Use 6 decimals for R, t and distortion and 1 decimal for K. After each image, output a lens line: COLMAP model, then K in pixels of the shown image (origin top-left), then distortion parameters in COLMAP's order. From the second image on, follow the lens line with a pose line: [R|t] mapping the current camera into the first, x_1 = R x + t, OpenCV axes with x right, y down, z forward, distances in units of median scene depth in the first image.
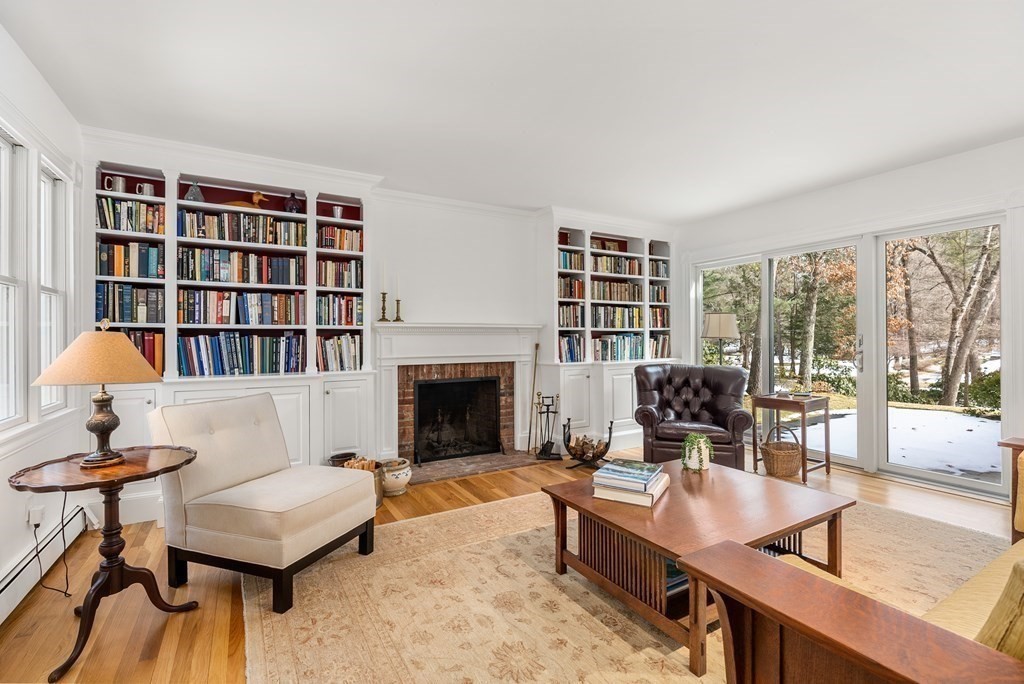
lens RADIAL K [[469.5, 0, 518.5], [0, 469.5, 331.3], [0, 0, 1]] dist [-0.007725, 0.000279]
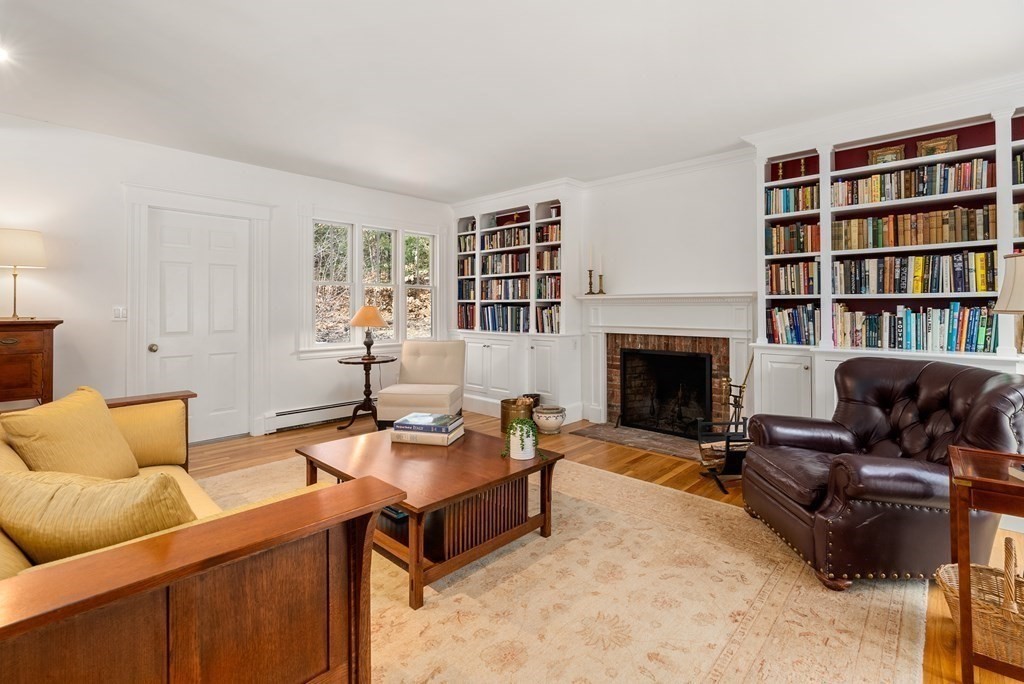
lens RADIAL K [[469.5, 0, 498.0], [0, 469.5, 301.9], [0, 0, 1]] dist [-0.007725, 0.000279]
pose [[0.270725, -0.009829, -0.962606, 0.703241], [0.009991, 0.999923, -0.007400, 0.003271], [0.962605, -0.007614, 0.270803, 0.412249]]
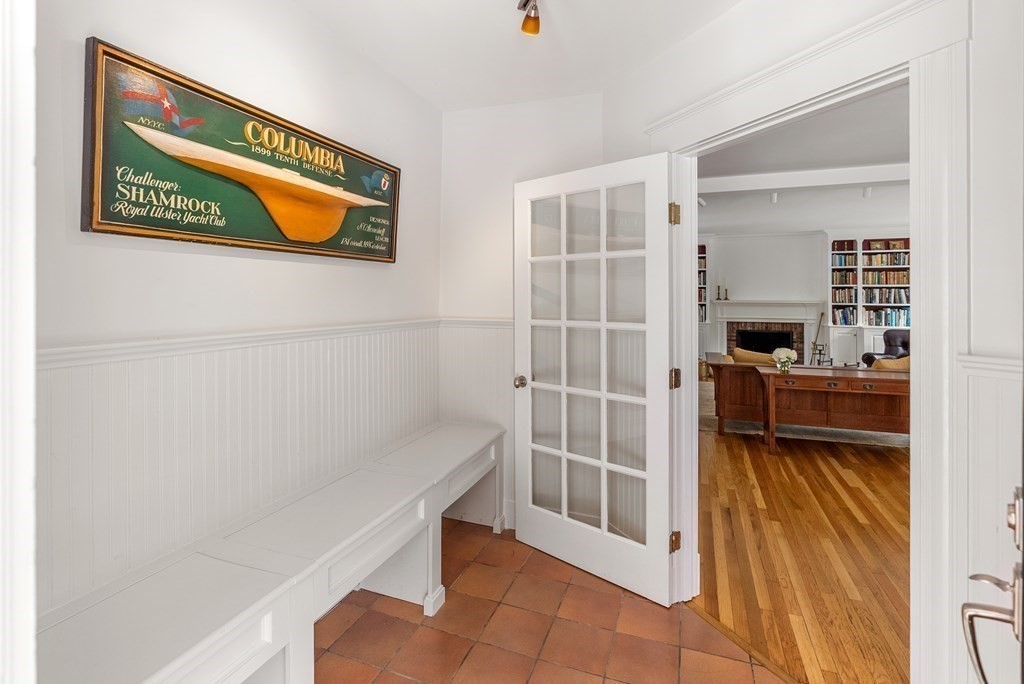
lens RADIAL K [[469.5, 0, 508.8], [0, 469.5, 296.1], [0, 0, 1]] dist [-0.007725, 0.000279]
pose [[0.613852, 0.000313, -0.789421, 0.696781], [-0.000135, 1.000000, 0.000291, -0.033800], [0.789421, -0.000072, 0.613852, -0.895616]]
